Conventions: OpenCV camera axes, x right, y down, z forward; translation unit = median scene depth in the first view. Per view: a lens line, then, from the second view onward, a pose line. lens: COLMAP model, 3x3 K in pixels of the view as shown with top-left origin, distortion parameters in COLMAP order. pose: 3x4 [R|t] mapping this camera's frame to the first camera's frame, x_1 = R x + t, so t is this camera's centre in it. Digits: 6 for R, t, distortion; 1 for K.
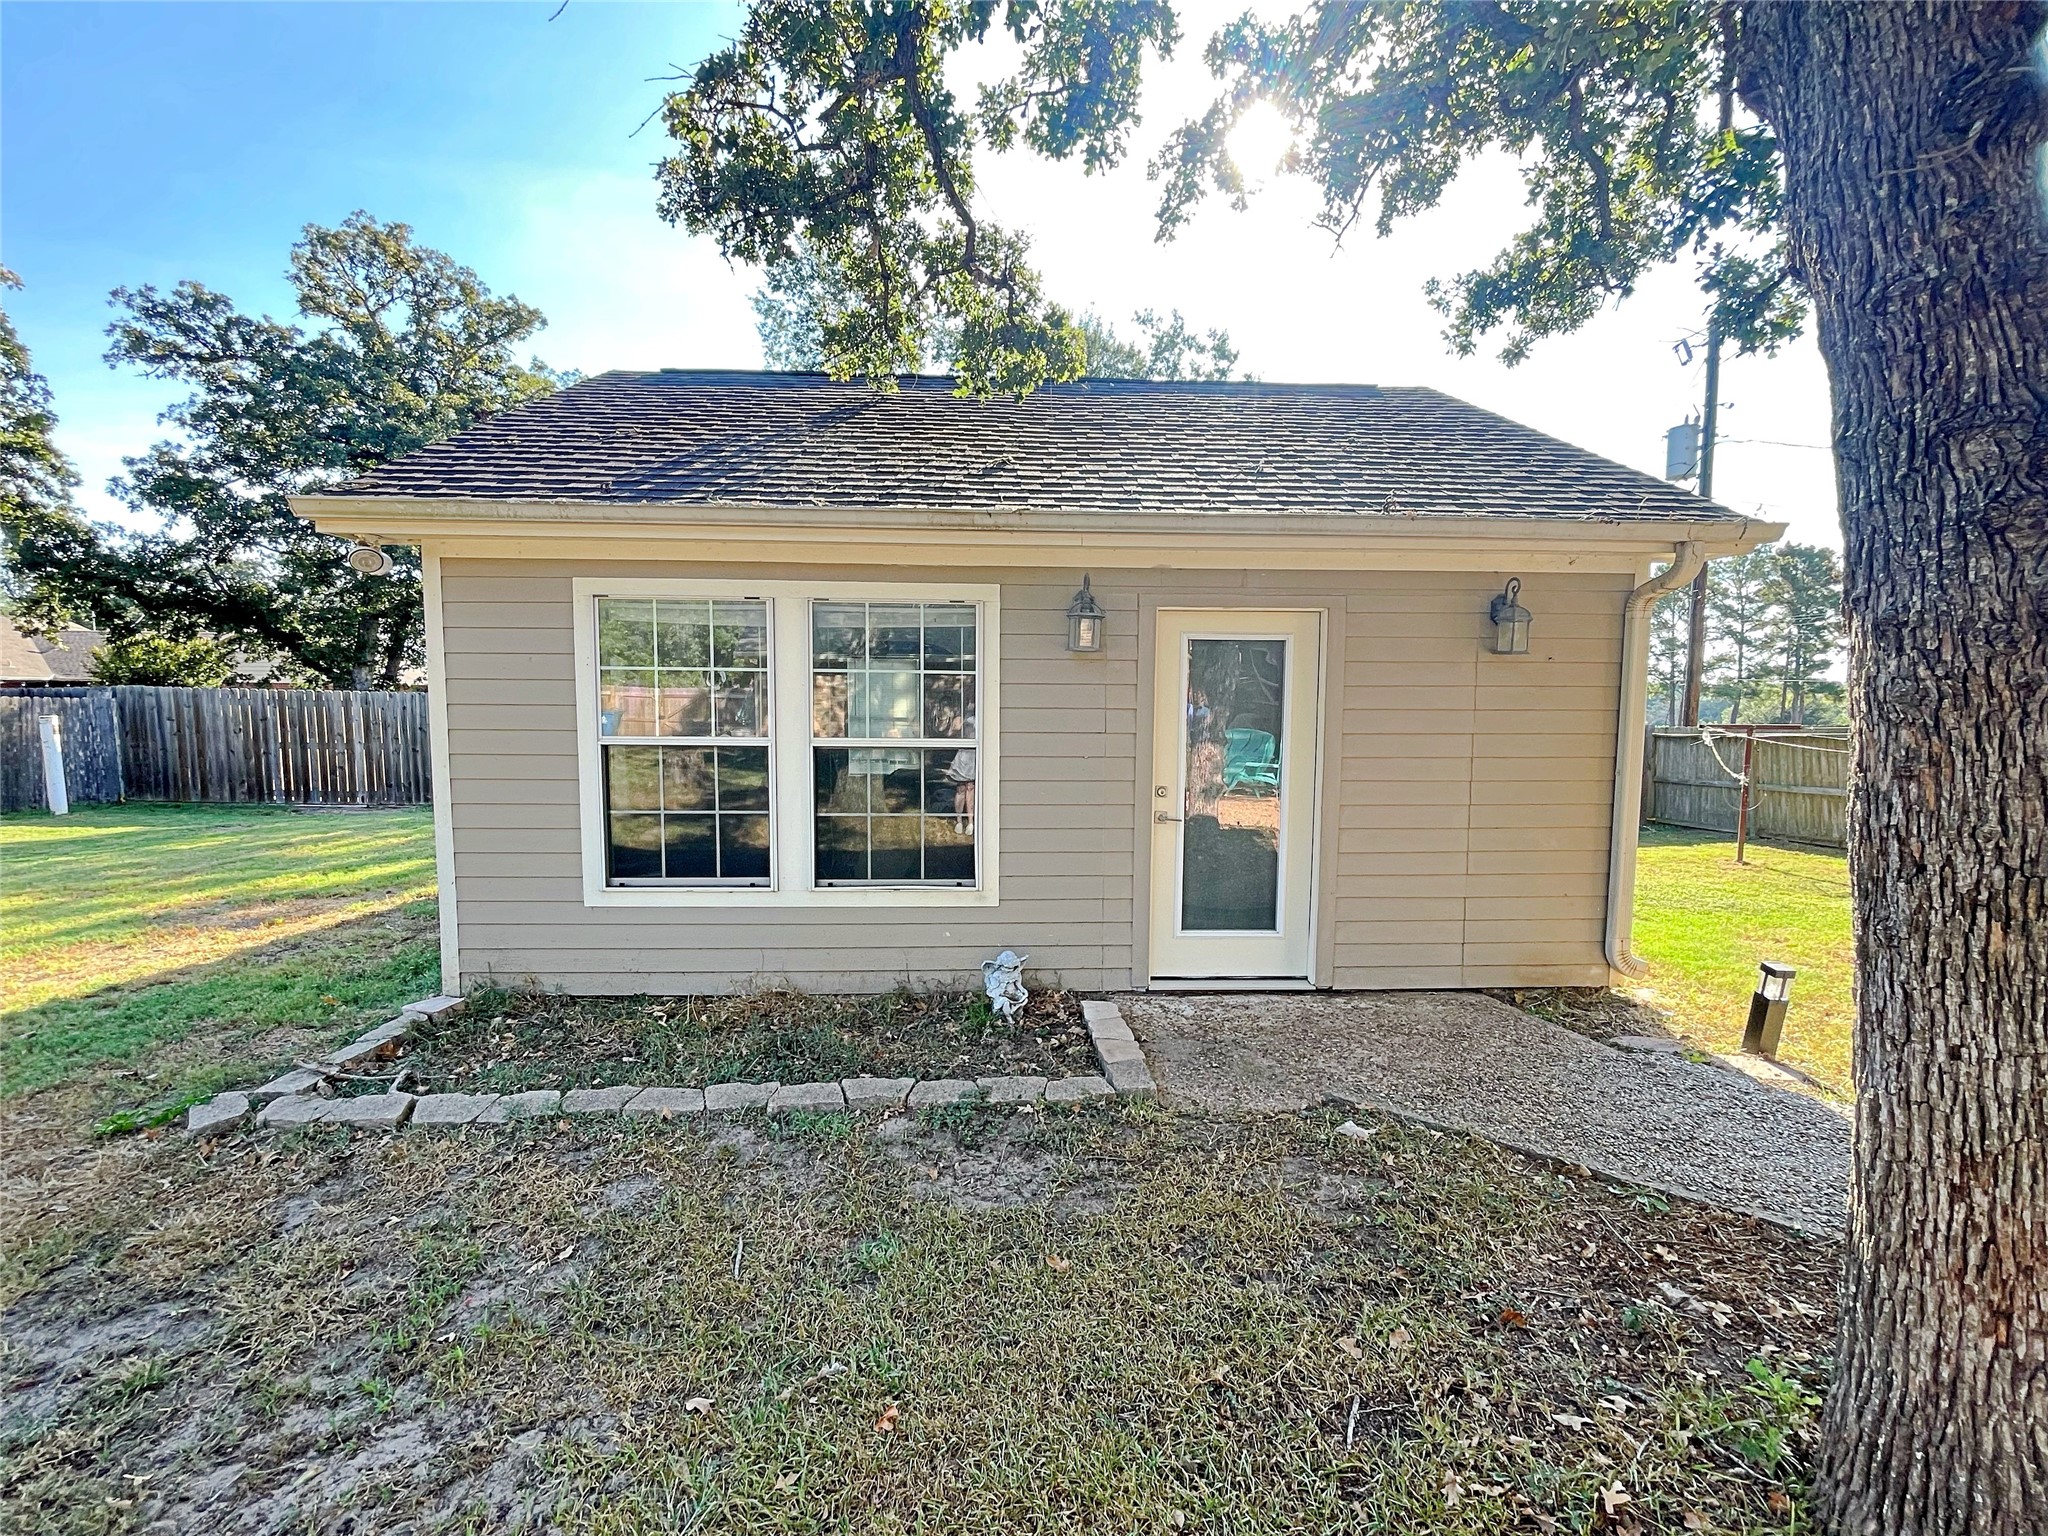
lens RADIAL K [[847.5, 0, 1023.9], [0, 847.5, 763.8], [0, 0, 1]] dist [-0.000933, 0.000089]
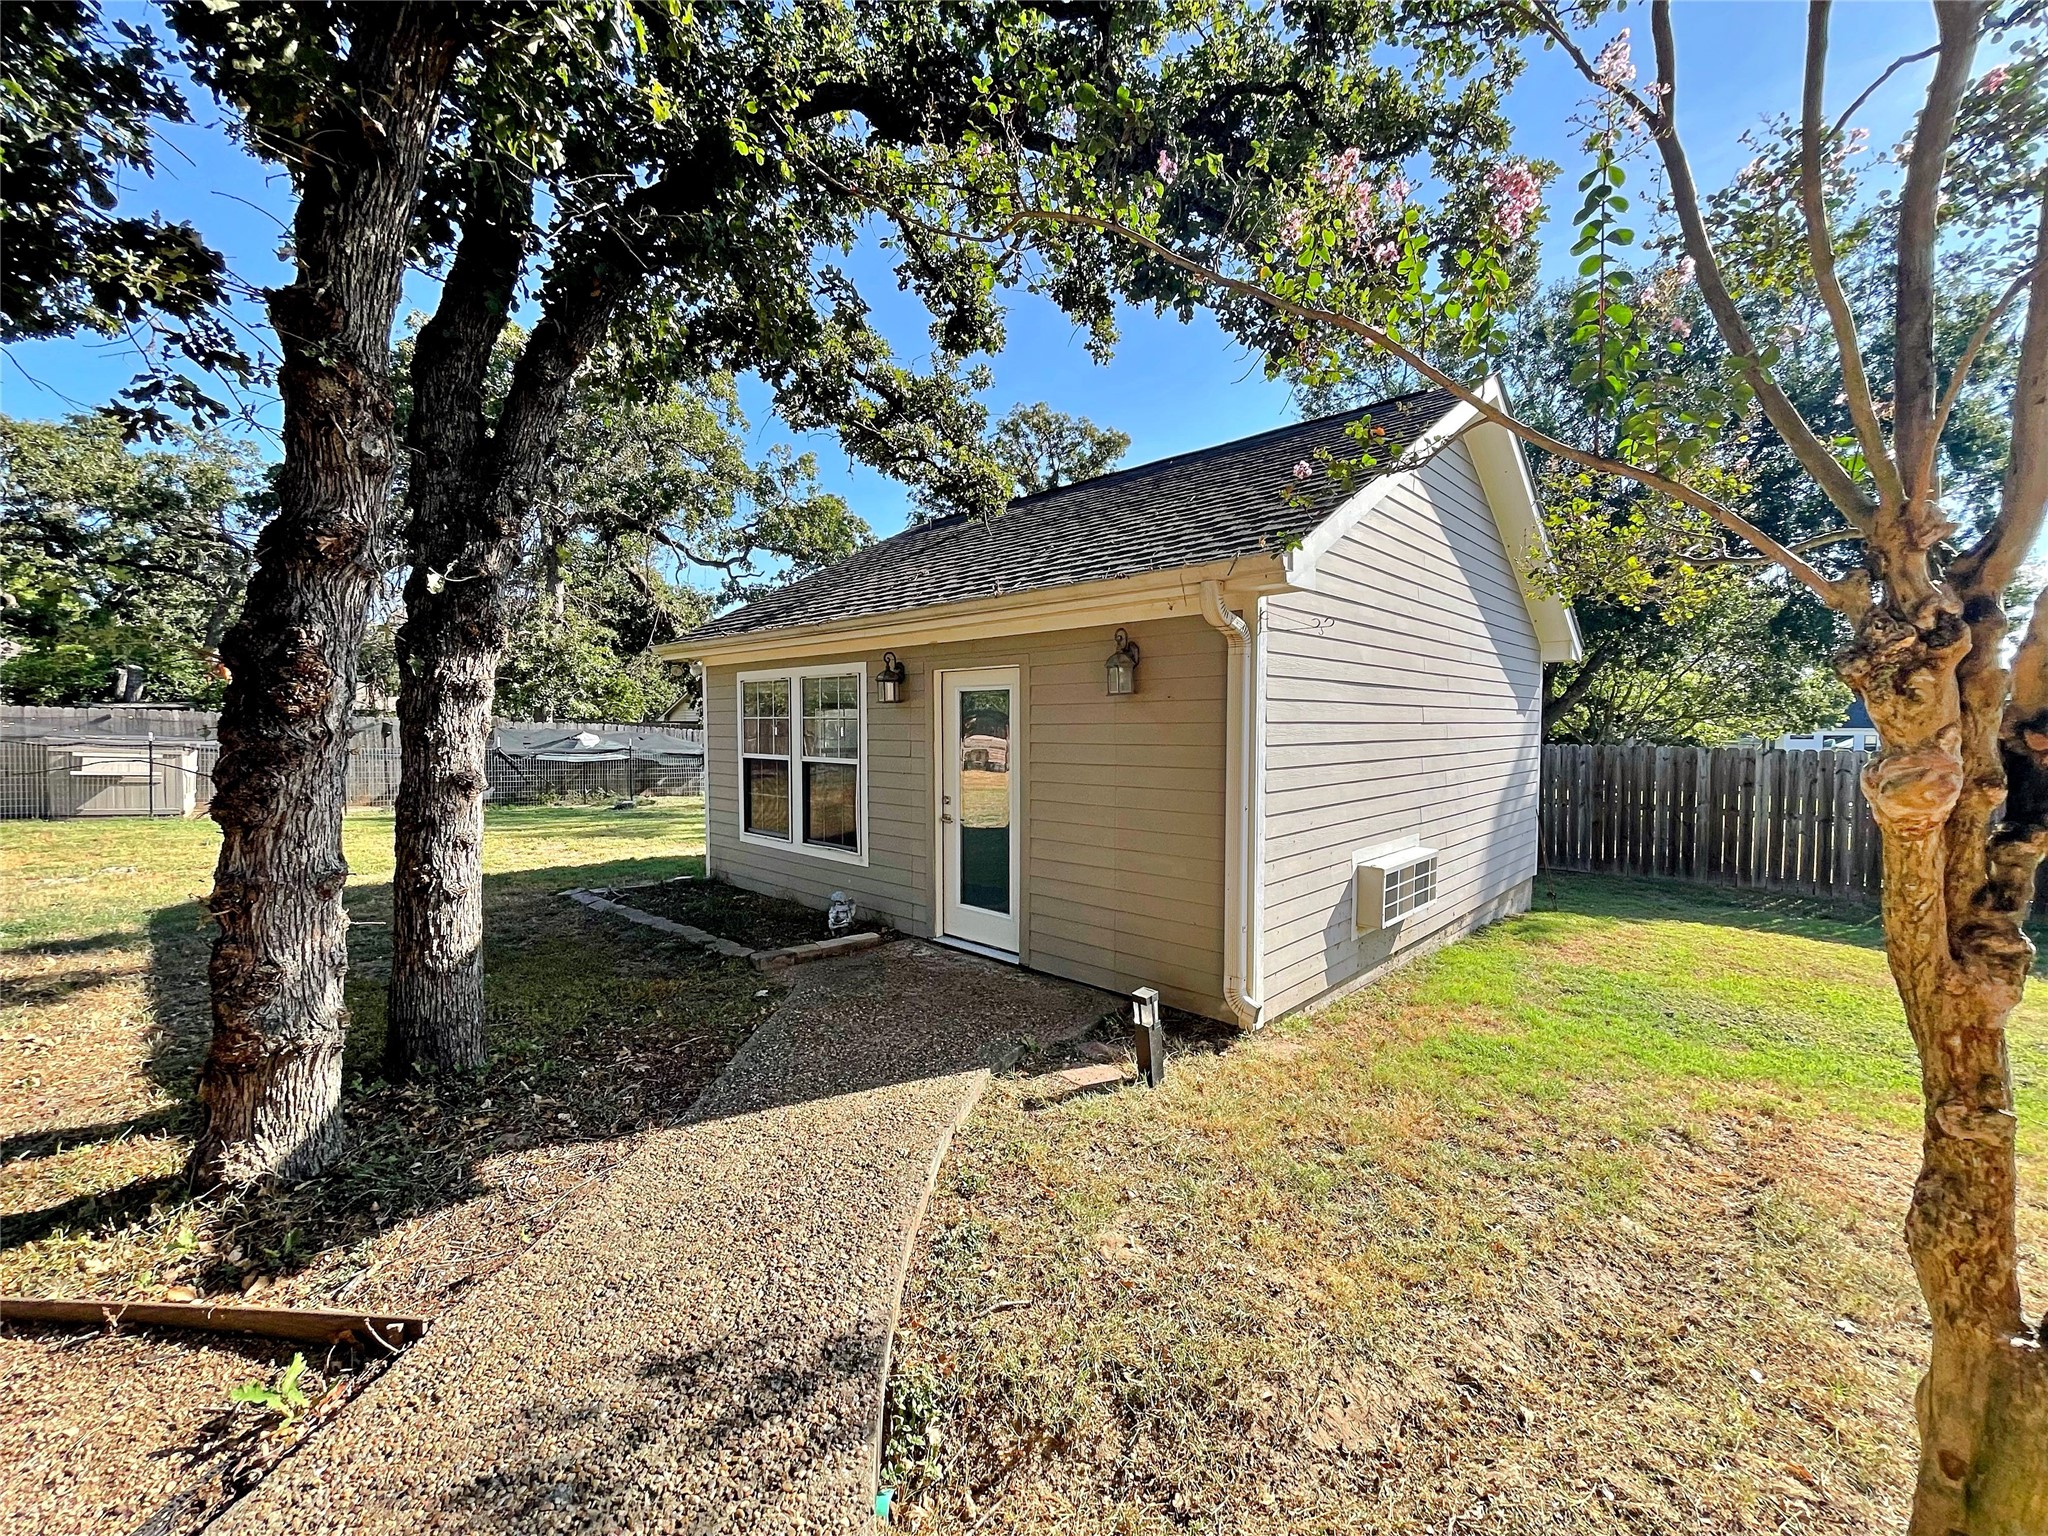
lens RADIAL K [[829.8, 0, 1014.4], [0, 829.8, 767.3], [0, 0, 1]] dist [-0.003240, 0.000460]
pose [[0.696179, 0.029796, -0.717249, 1.260410], [-0.056187, 0.998335, -0.013063, -0.010741], [0.715666, 0.049394, 0.696694, 0.127104]]
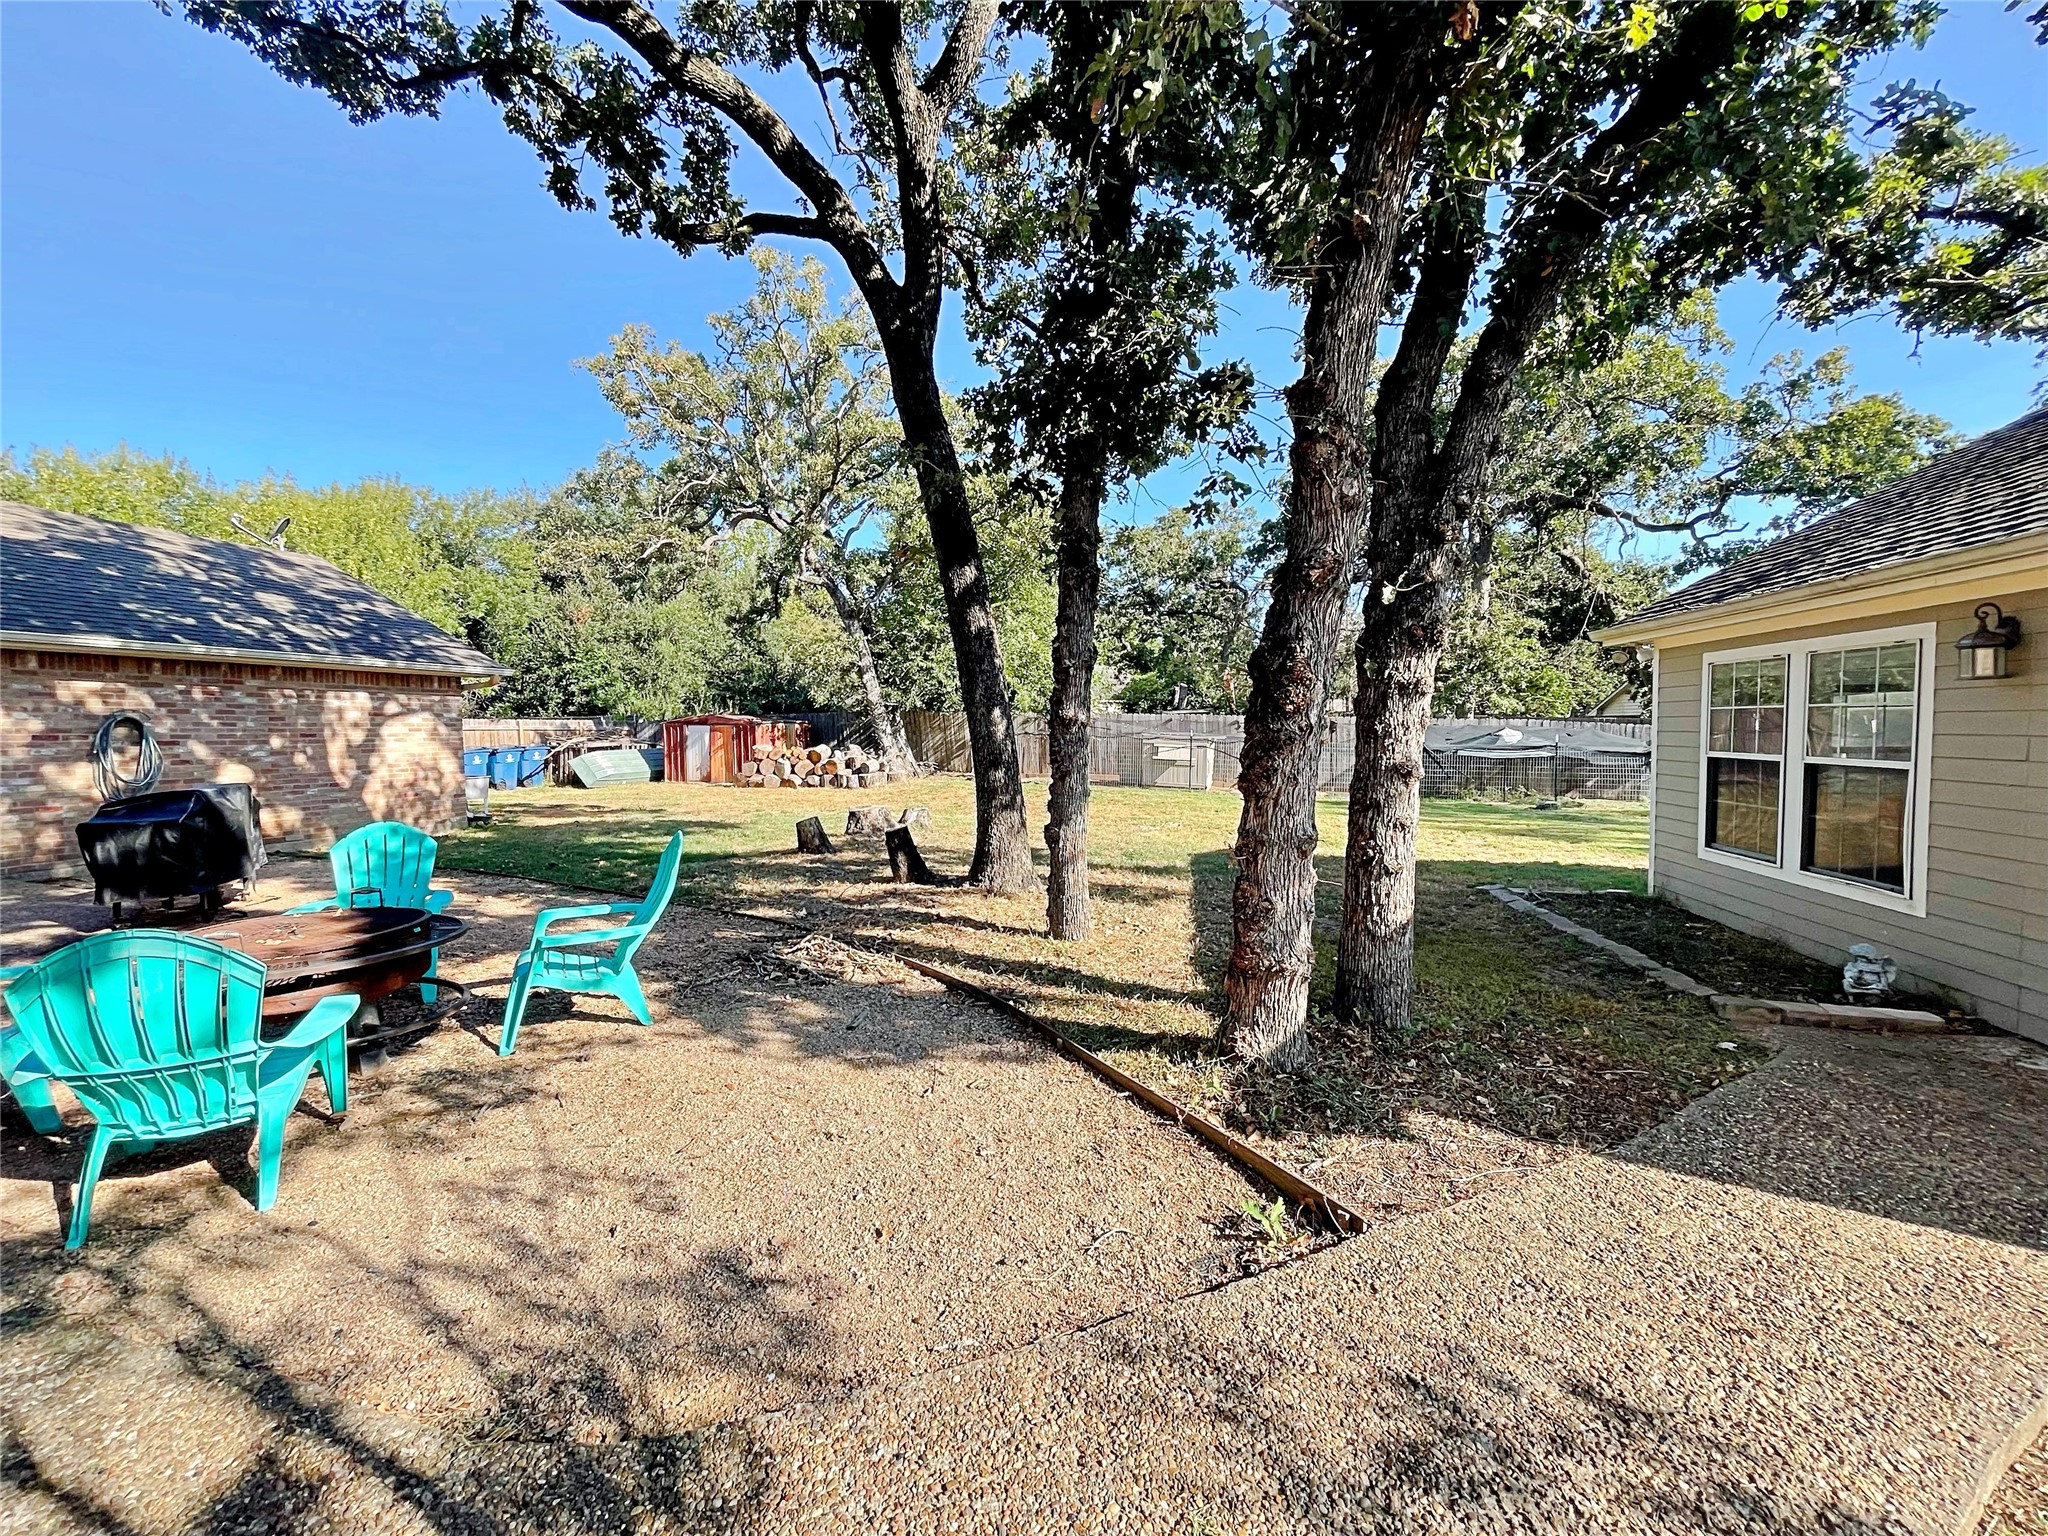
lens RADIAL K [[829.8, 0, 1014.4], [0, 829.8, 767.3], [0, 0, 1]] dist [-0.003240, 0.000460]
pose [[-0.236396, 0.041573, -0.970767, 1.279309], [-0.070513, 0.995716, 0.059813, -0.005059], [0.969095, 0.082591, -0.232452, 0.108258]]
